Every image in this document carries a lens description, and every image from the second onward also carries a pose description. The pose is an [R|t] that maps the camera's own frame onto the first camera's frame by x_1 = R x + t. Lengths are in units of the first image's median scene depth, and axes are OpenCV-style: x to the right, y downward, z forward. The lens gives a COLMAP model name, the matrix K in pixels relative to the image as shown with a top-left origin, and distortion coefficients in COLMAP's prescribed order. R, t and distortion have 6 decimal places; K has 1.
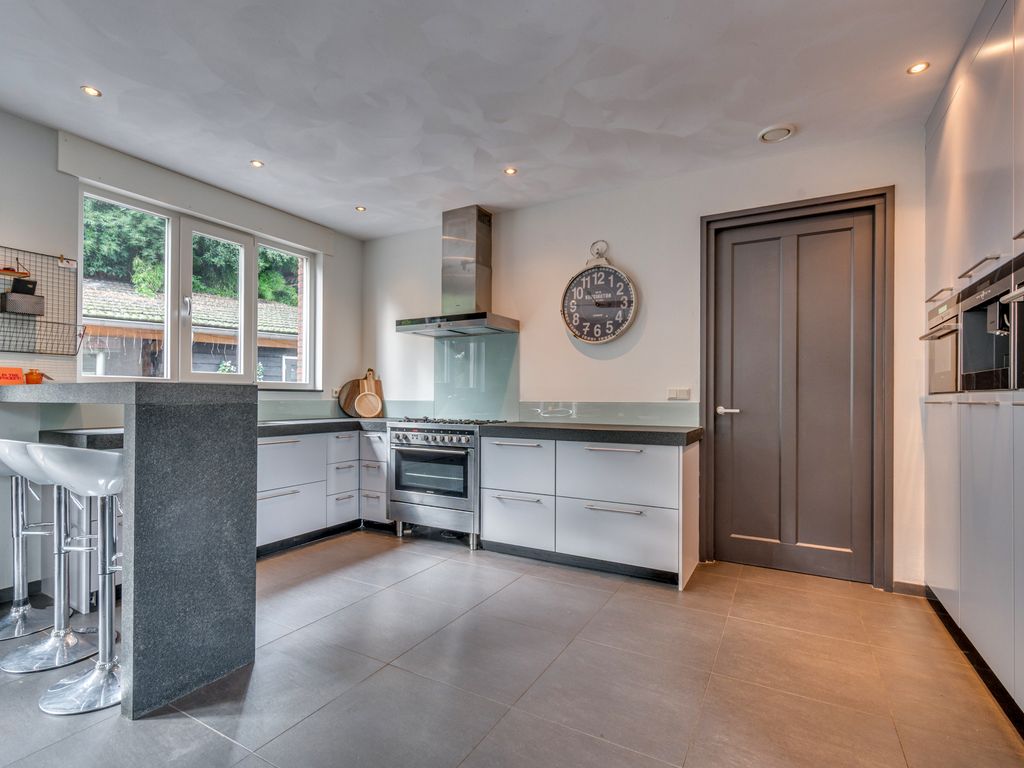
lens RADIAL K [[492.6, 0, 510.3], [0, 492.6, 392.6], [0, 0, 1]] dist [-0.000689, 0.000130]
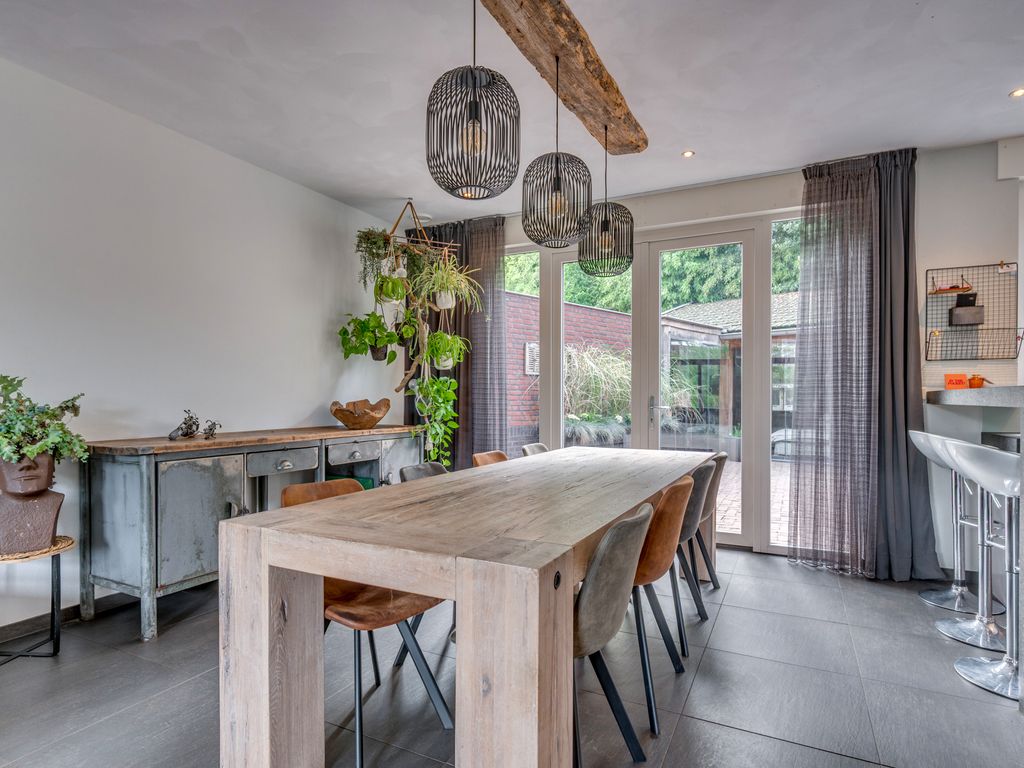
lens RADIAL K [[558.4, 0, 530.5], [0, 558.4, 399.5], [0, 0, 1]] dist [0.016706, -0.000405]
pose [[0.065393, 0.001412, -0.997859, 0.154206], [0.005846, 0.999981, 0.001798, -0.000637], [0.997842, -0.005951, 0.065383, -0.041751]]
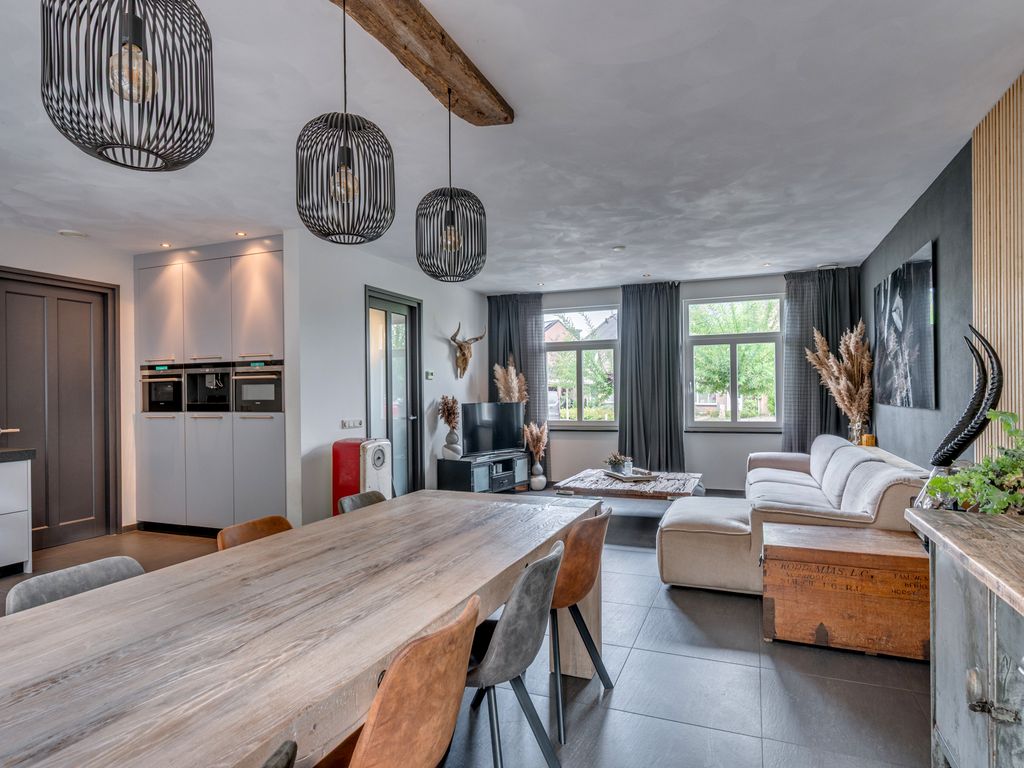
lens RADIAL K [[591.6, 0, 514.1], [0, 591.6, 393.9], [0, 0, 1]] dist [0.001927, 0.000152]
pose [[-0.128267, -0.004978, 0.991727, -1.049789], [0.003230, 0.999980, 0.005437, -0.052216], [-0.991734, 0.003901, -0.128248, -0.037848]]
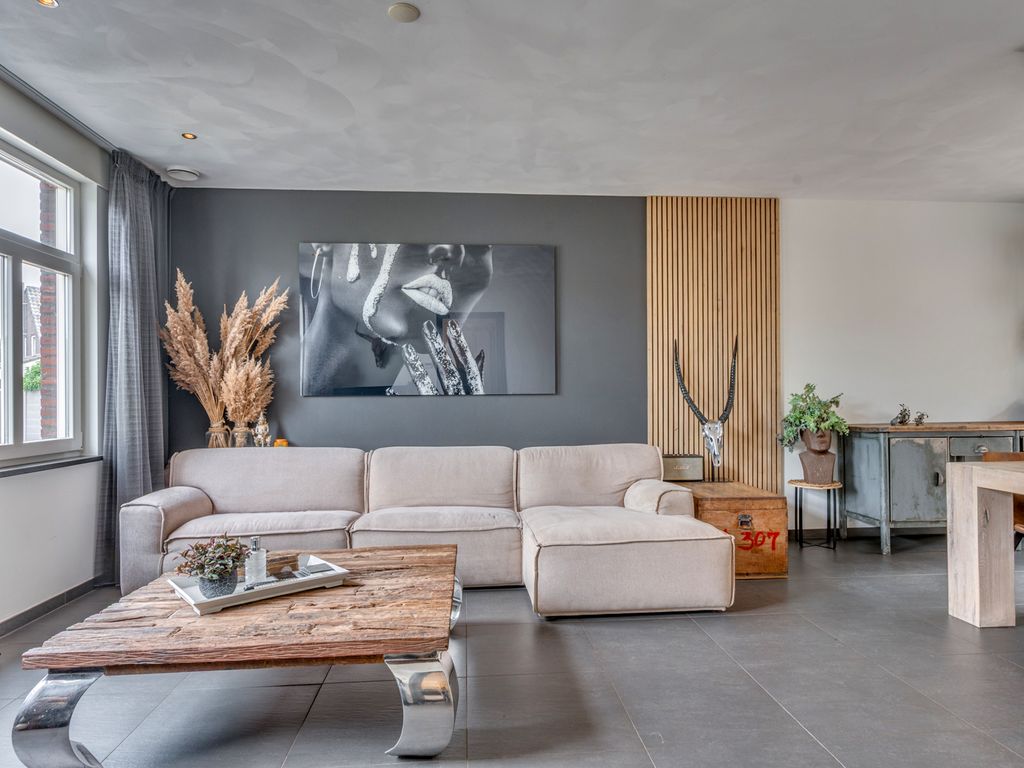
lens RADIAL K [[660.3, 0, 516.1], [0, 660.3, 390.1], [0, 0, 1]] dist [-0.013890, -0.001646]
pose [[-0.816082, -0.002541, -0.577931, 0.725002], [0.010077, 0.999776, -0.018625, 0.001643], [0.577849, -0.021023, -0.815873, 0.148766]]
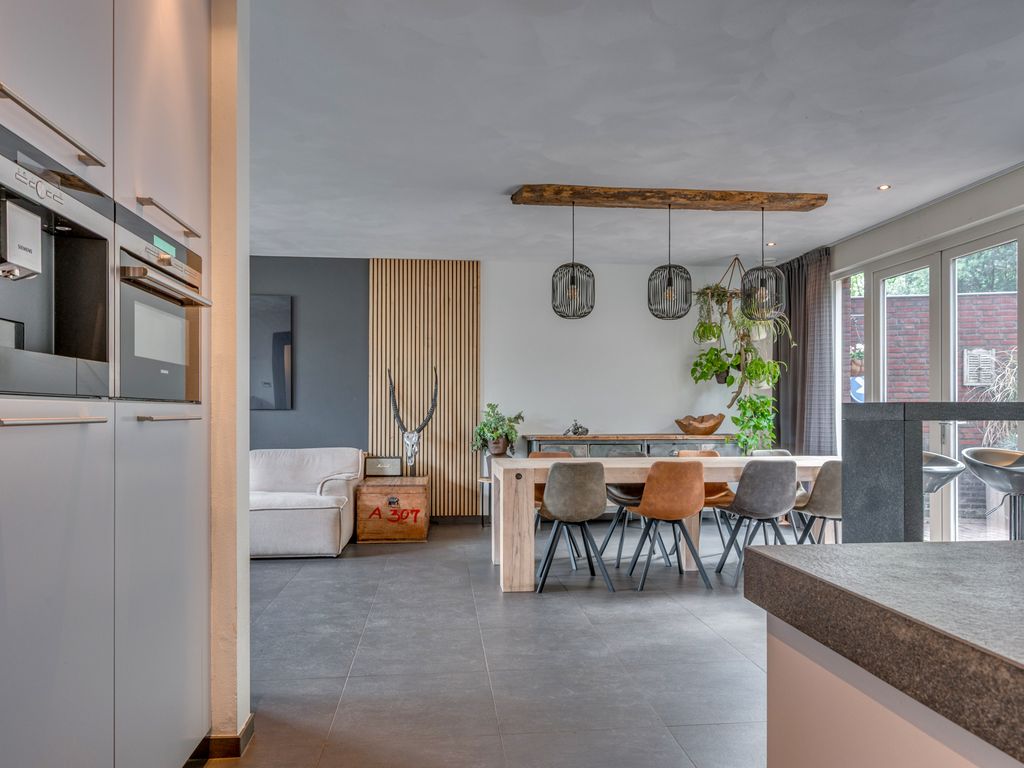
lens RADIAL K [[697.6, 0, 549.1], [0, 697.6, 410.6], [0, 0, 1]] dist [0.002995, 0.000365]
pose [[-0.776446, -0.004484, -0.630168, 0.528912], [0.002743, 0.999941, -0.010494, 0.008743], [0.630178, -0.009877, -0.776388, 0.948040]]
